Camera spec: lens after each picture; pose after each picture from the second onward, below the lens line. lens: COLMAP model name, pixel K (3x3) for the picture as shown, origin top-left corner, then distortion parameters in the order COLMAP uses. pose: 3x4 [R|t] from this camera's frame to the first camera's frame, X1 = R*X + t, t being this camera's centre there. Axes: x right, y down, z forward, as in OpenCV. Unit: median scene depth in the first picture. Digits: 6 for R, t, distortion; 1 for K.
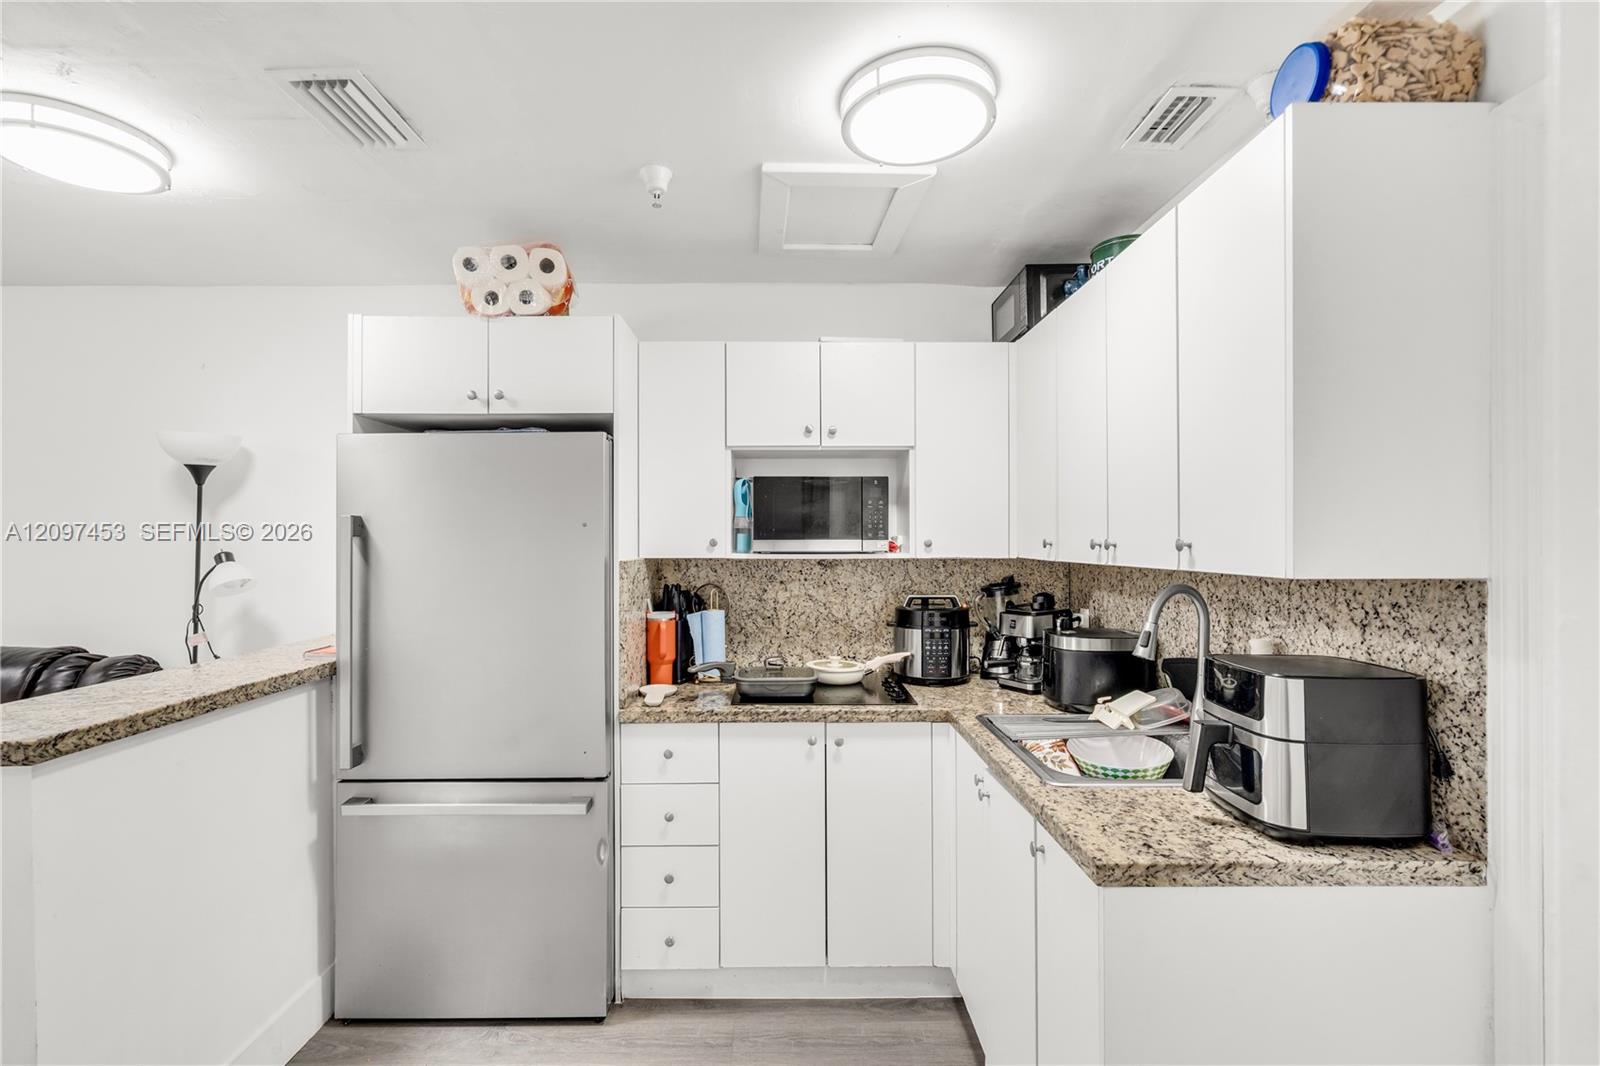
lens RADIAL K [[726.6, 0, 792.3], [0, 726.6, 541.2], [0, 0, 1]] dist [-0.001013, 0.000178]
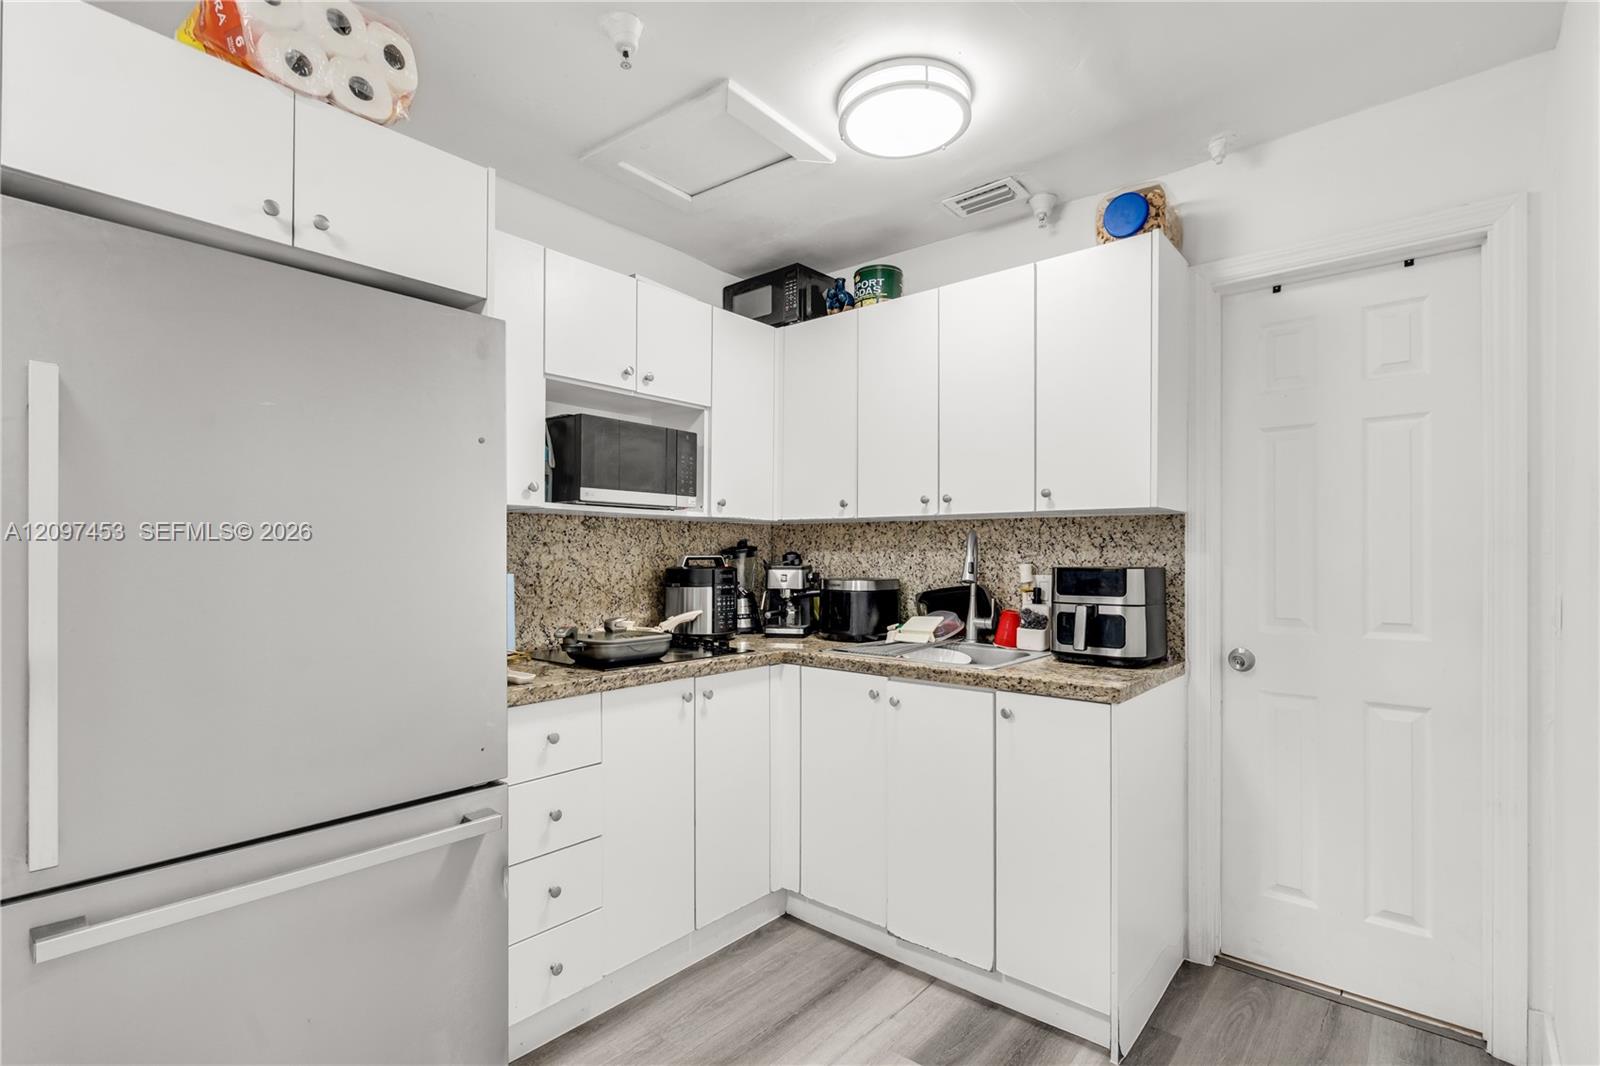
lens RADIAL K [[743.4, 0, 799.9], [0, 743.4, 555.8], [0, 0, 1]] dist [0.000898, -0.000021]
pose [[0.657142, 0.002972, 0.753761, -0.612278], [-0.004867, 0.999988, 0.000300, 0.088288], [-0.753751, -0.003866, 0.657149, 0.250304]]
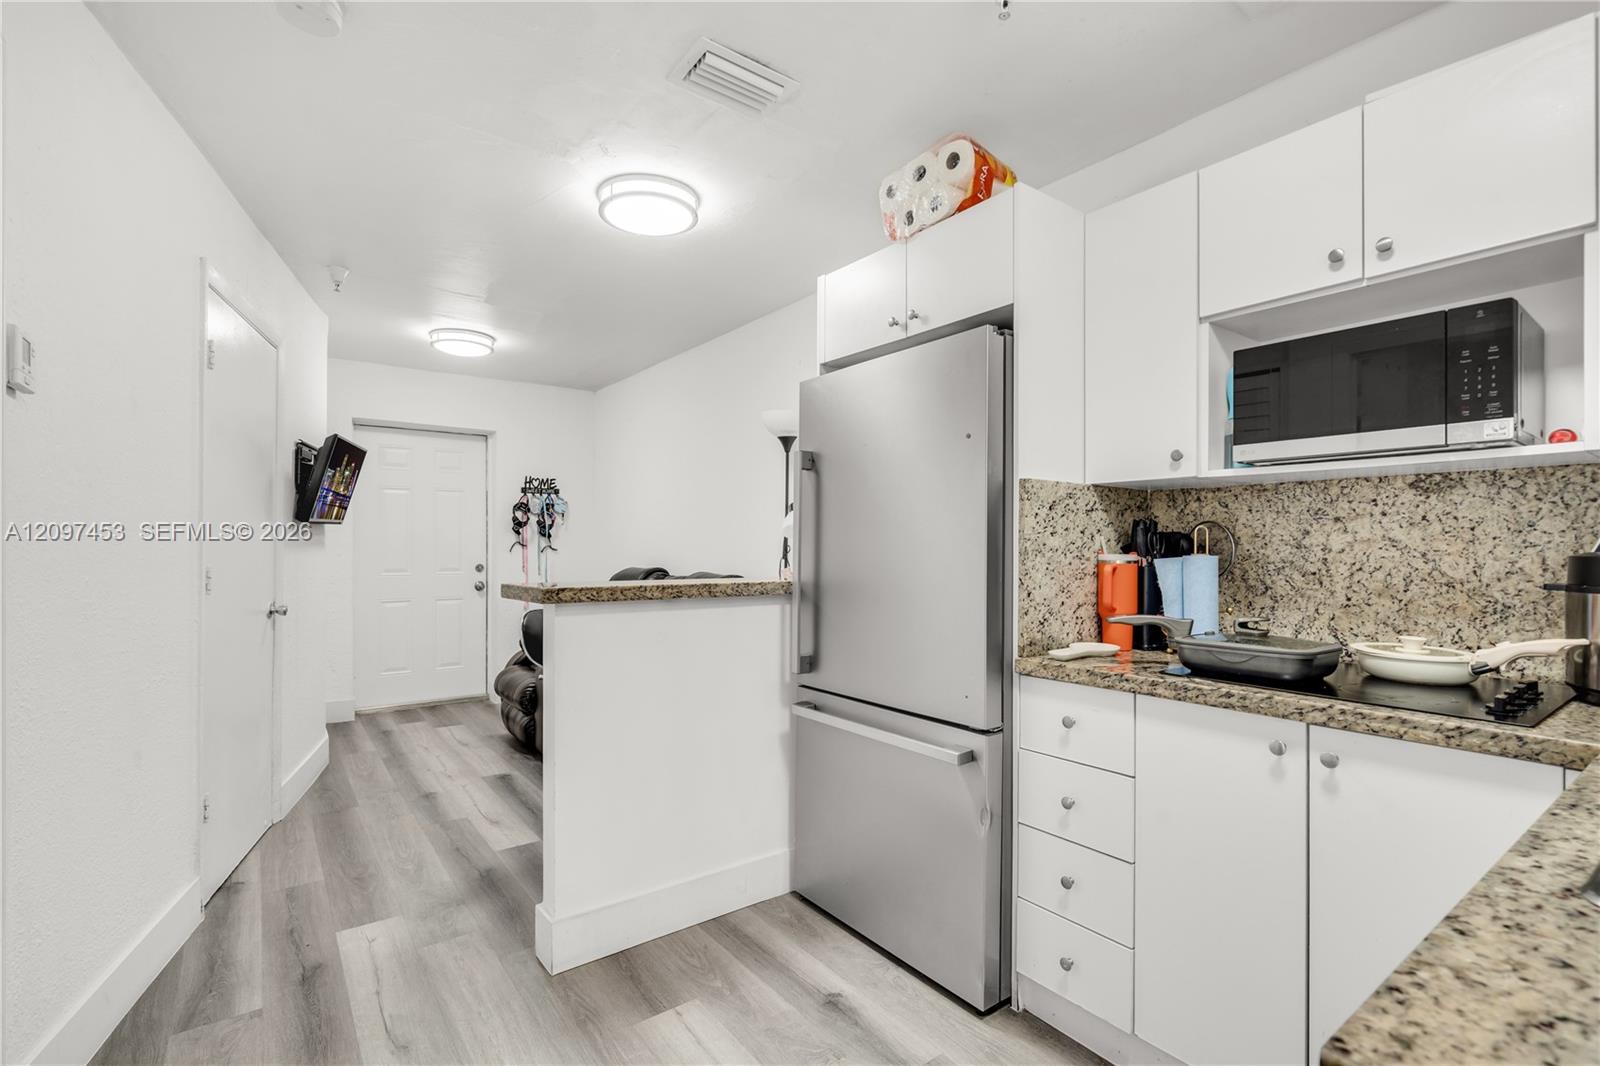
lens RADIAL K [[725.6, 0, 796.3], [0, 725.6, 547.1], [0, 0, 1]] dist [-0.001304, -0.000080]
pose [[0.585232, 0.003748, -0.810857, 0.286765], [-0.004708, 0.999988, 0.001224, 0.105722], [0.810852, 0.003101, 0.585243, 0.308928]]
